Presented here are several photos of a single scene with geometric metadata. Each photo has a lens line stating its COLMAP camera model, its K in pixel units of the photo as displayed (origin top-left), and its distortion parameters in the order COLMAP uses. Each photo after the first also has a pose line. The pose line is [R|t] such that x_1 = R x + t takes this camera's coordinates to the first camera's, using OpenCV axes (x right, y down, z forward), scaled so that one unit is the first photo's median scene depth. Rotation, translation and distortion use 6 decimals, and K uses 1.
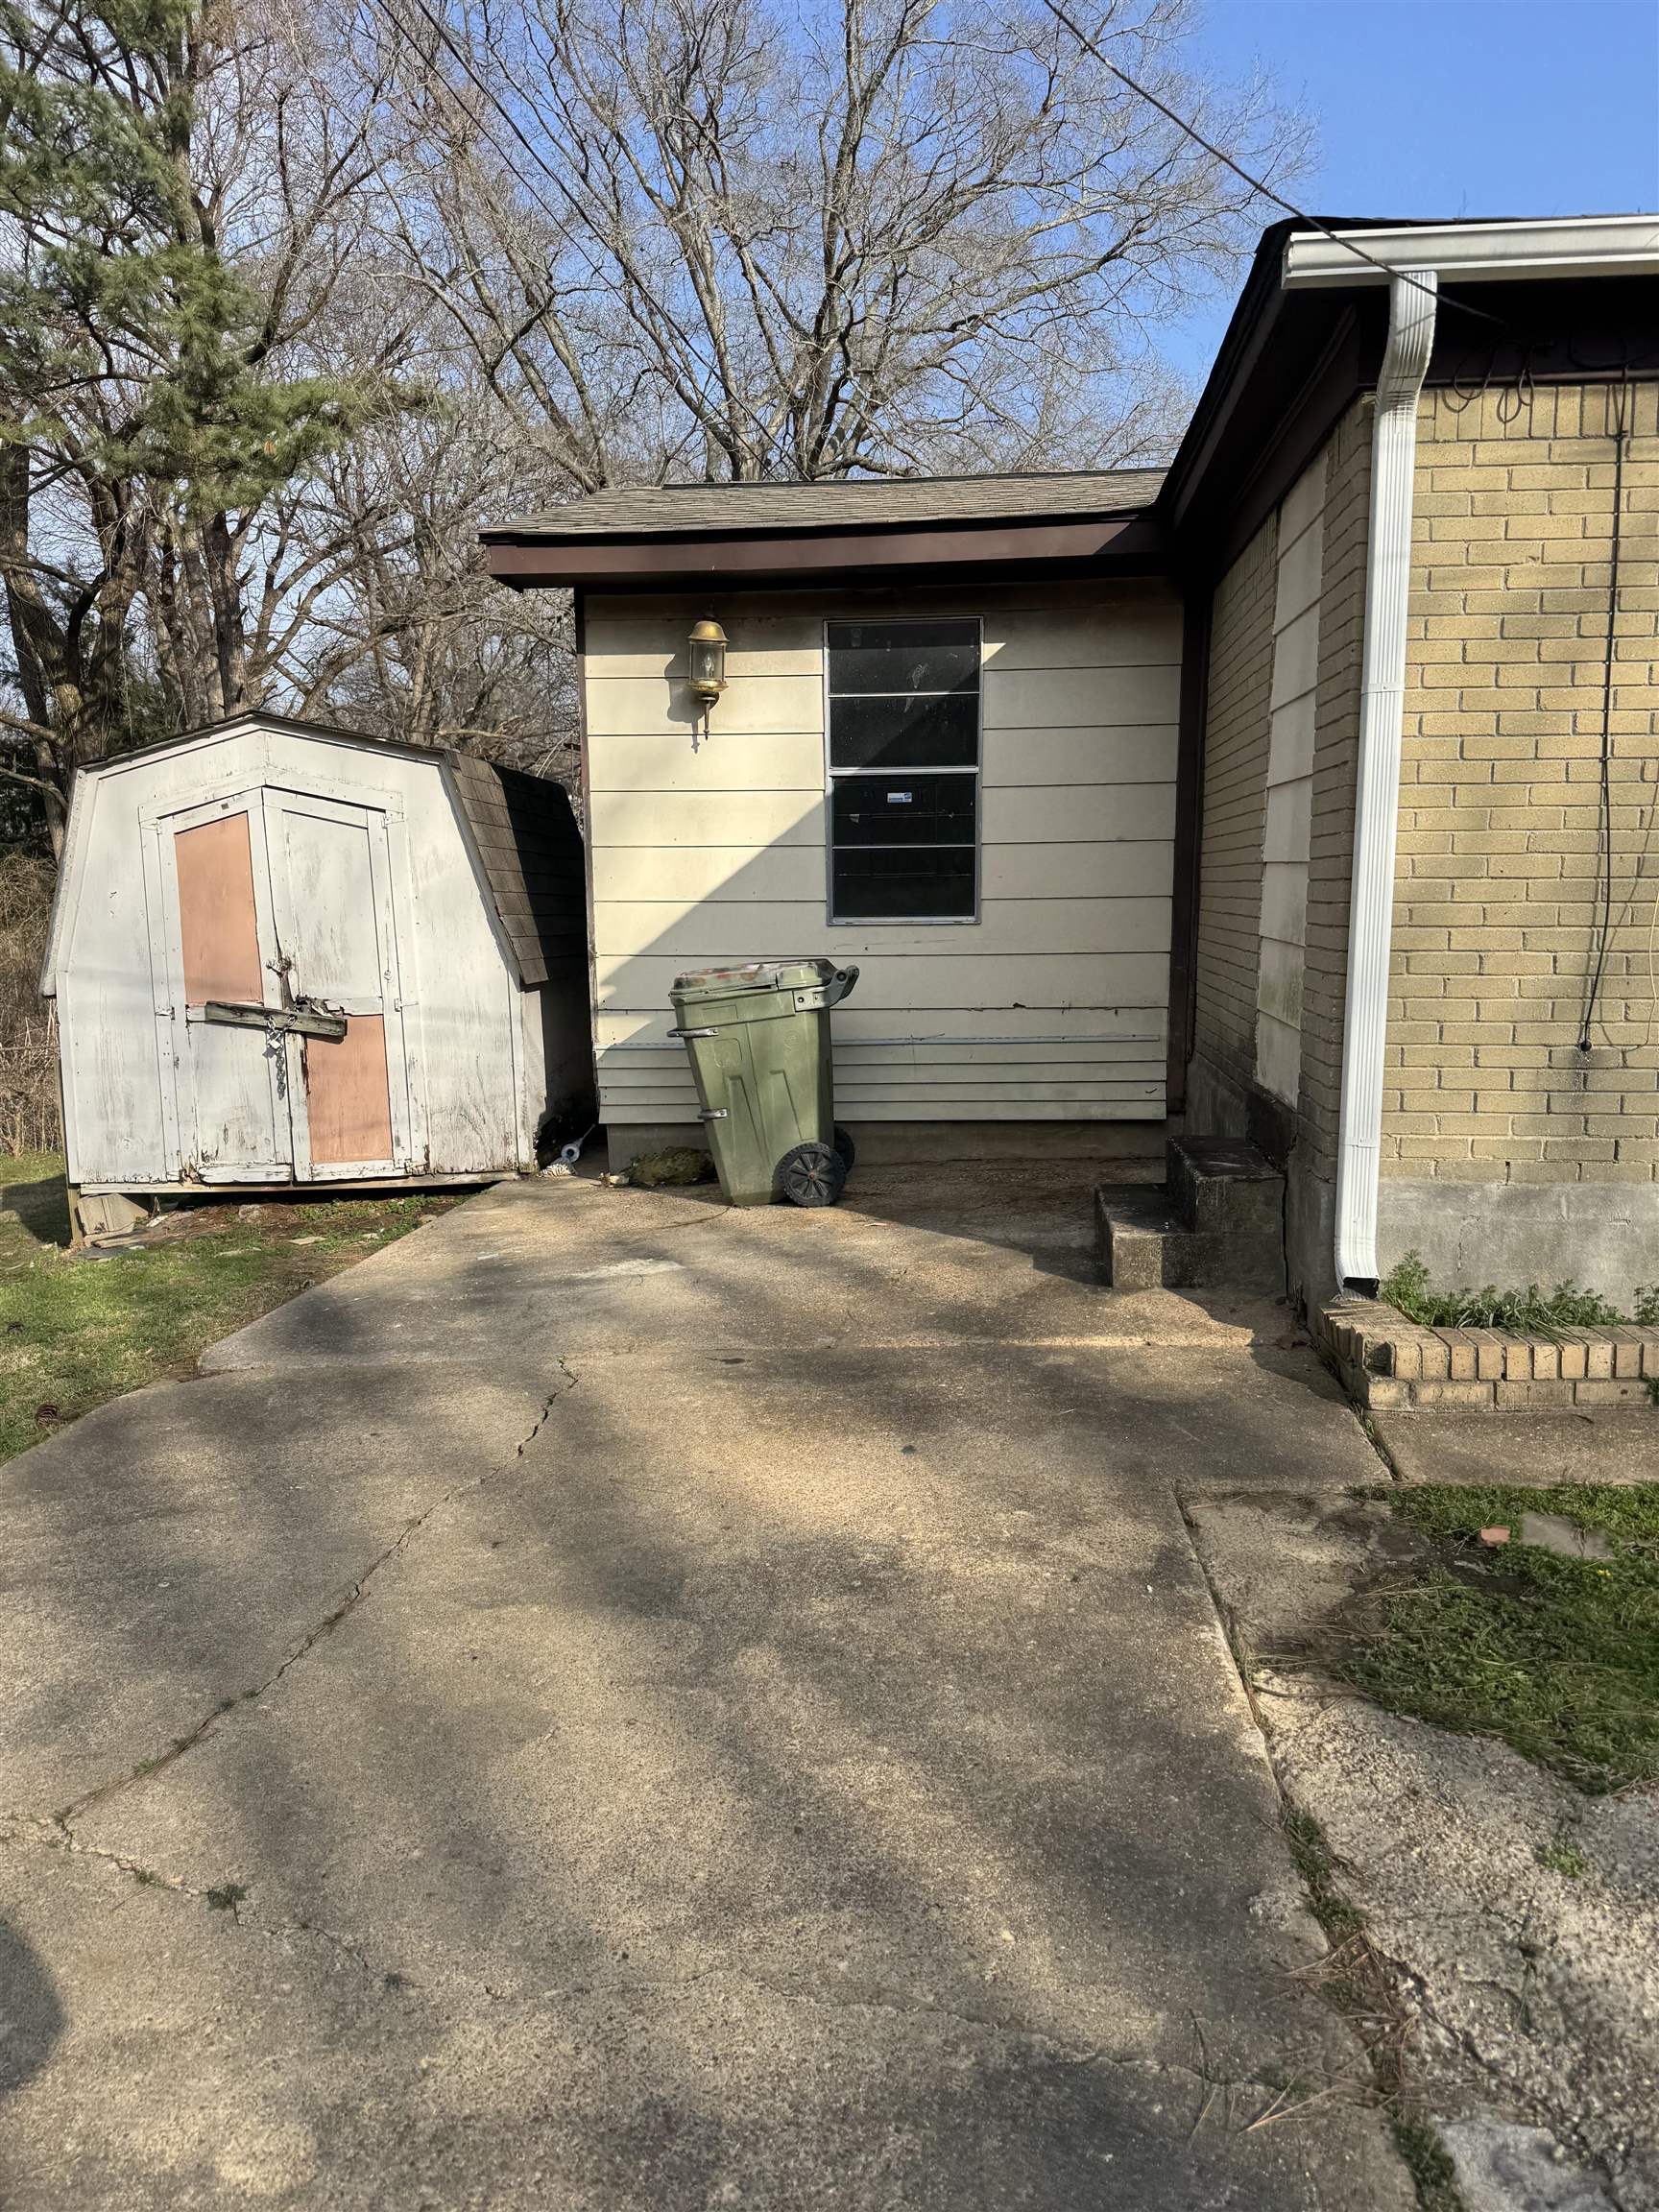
lens RADIAL K [[1541.4, 0, 834.4], [0, 1541.4, 1108.7], [0, 0, 1]] dist [0.048790, -0.053690]
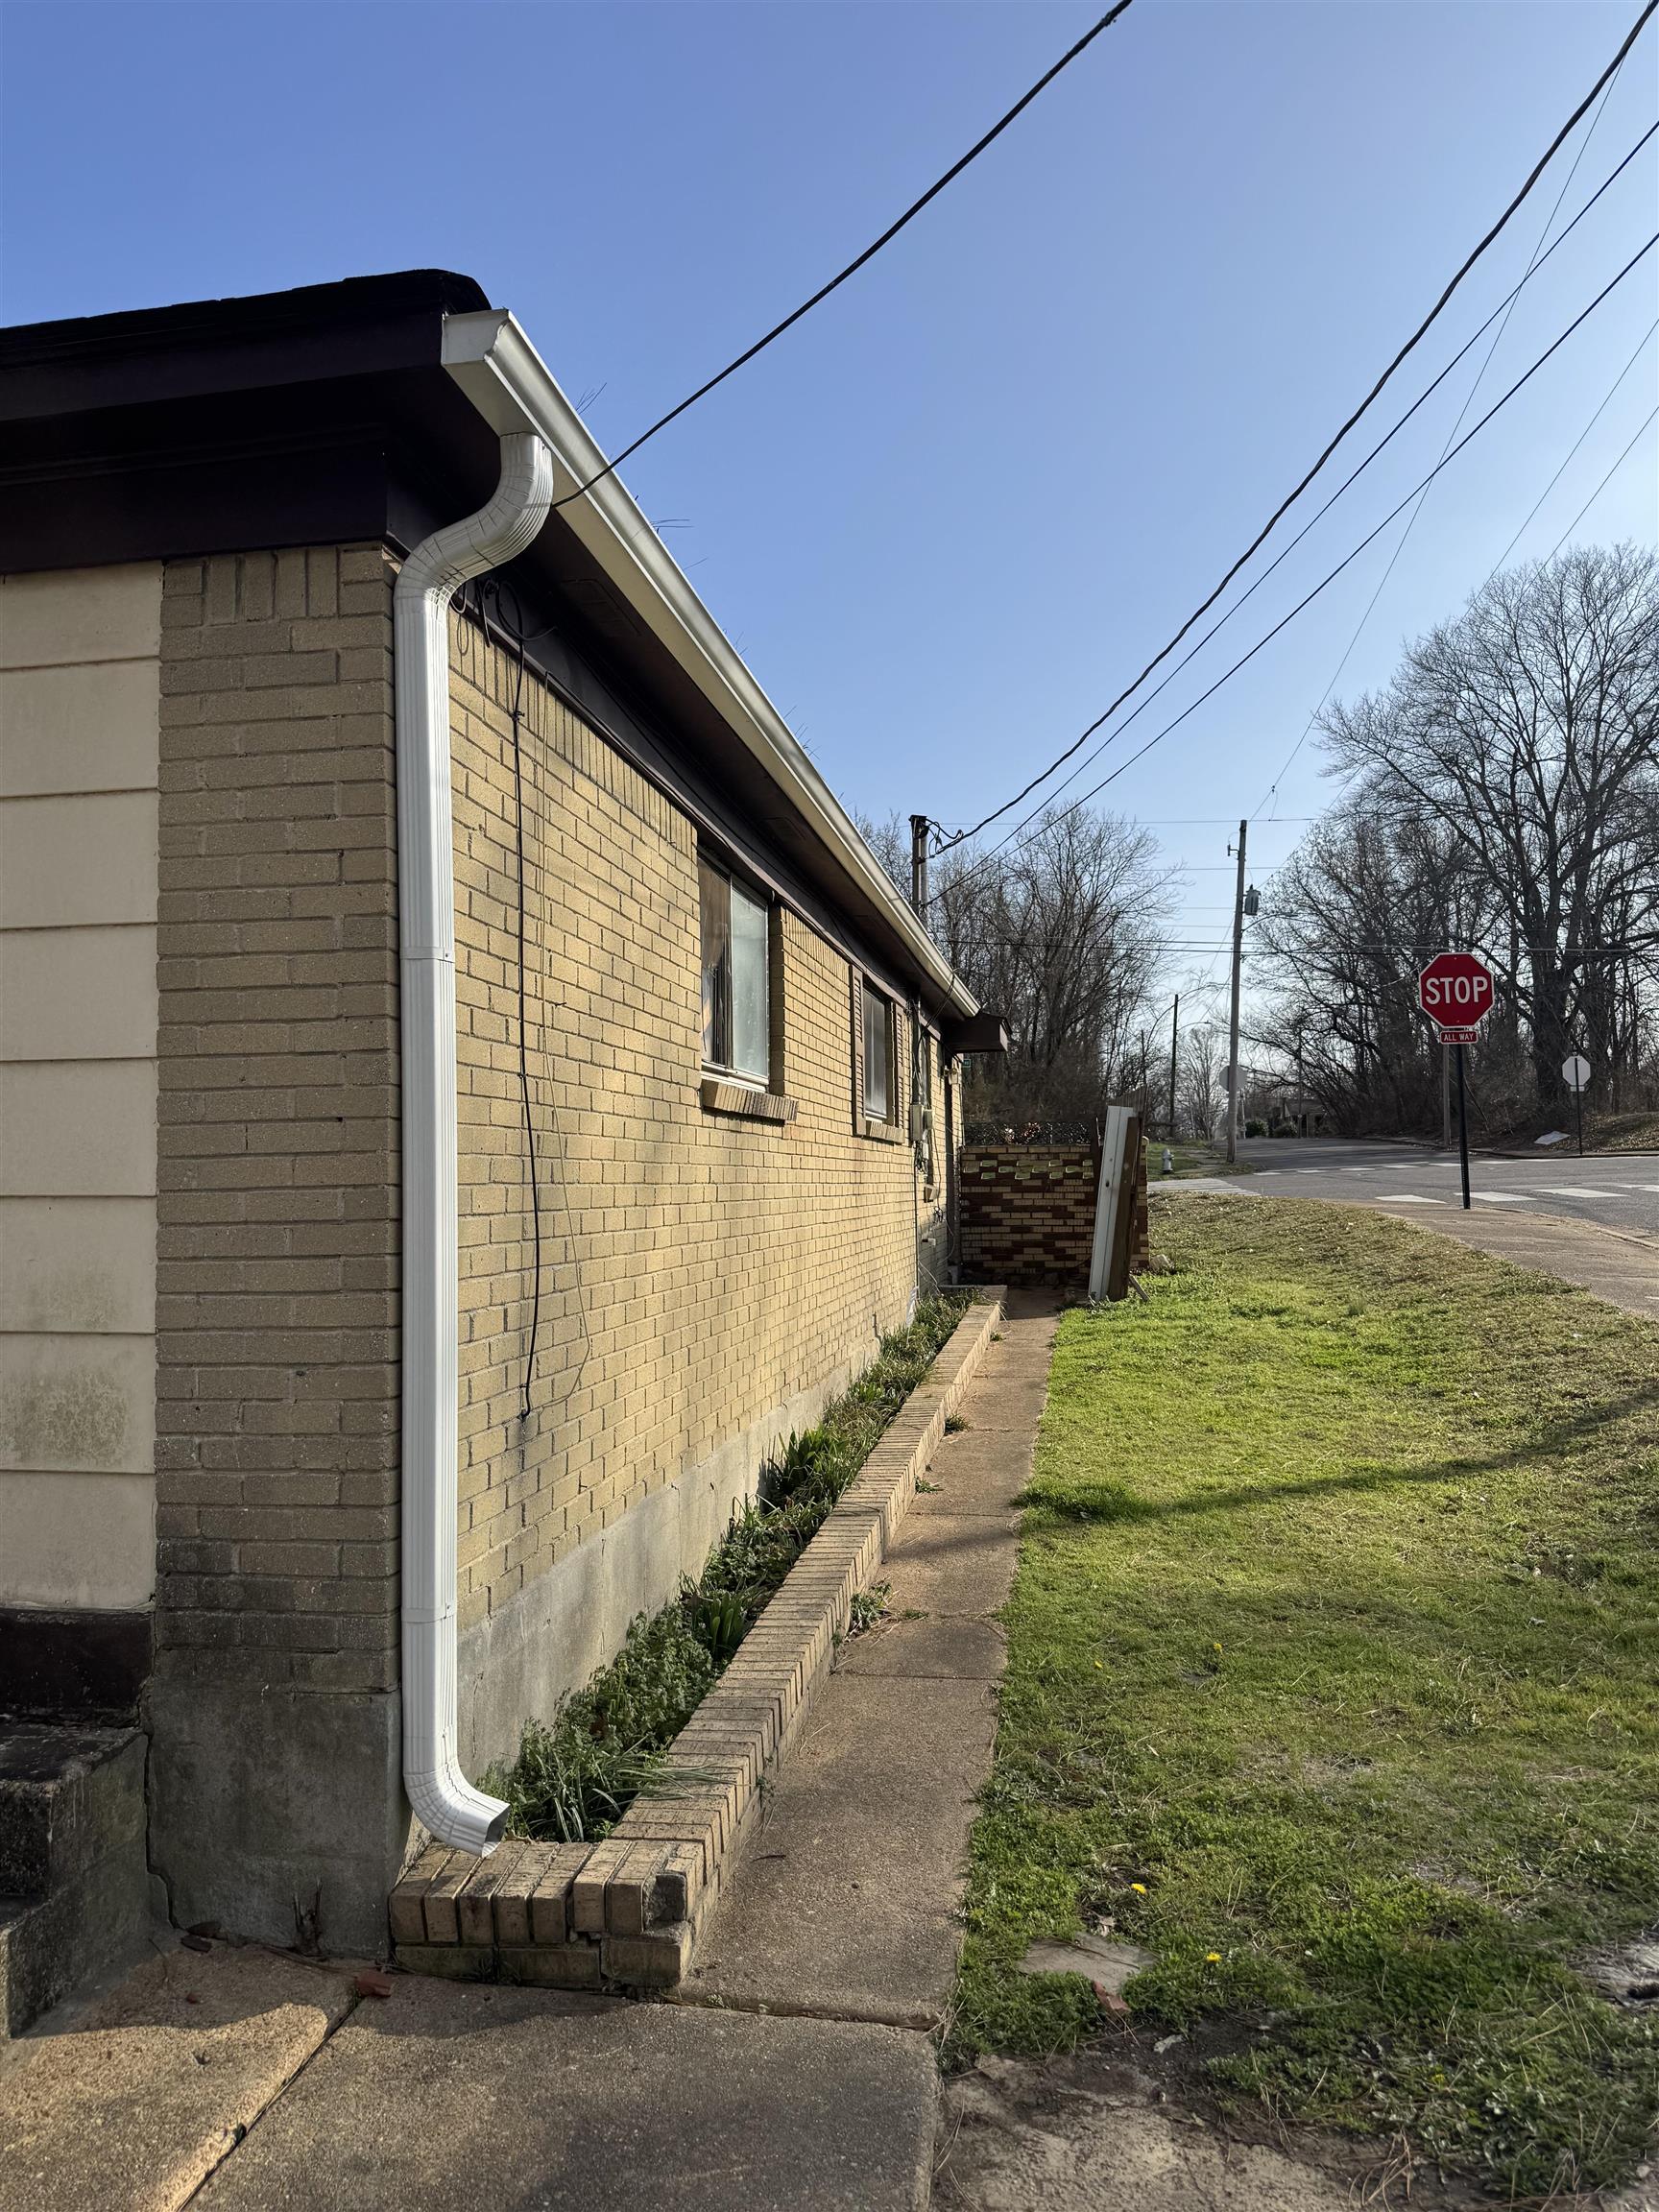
lens RADIAL K [[1541.4, 0, 819.3], [0, 1541.4, 1106.1], [0, 0, 1]] dist [0.048790, -0.053690]
pose [[0.077253, 0.058351, 0.995303, -0.374381], [0.162805, 0.984148, -0.070334, -0.135375], [-0.983629, 0.167474, 0.066528, 0.871005]]
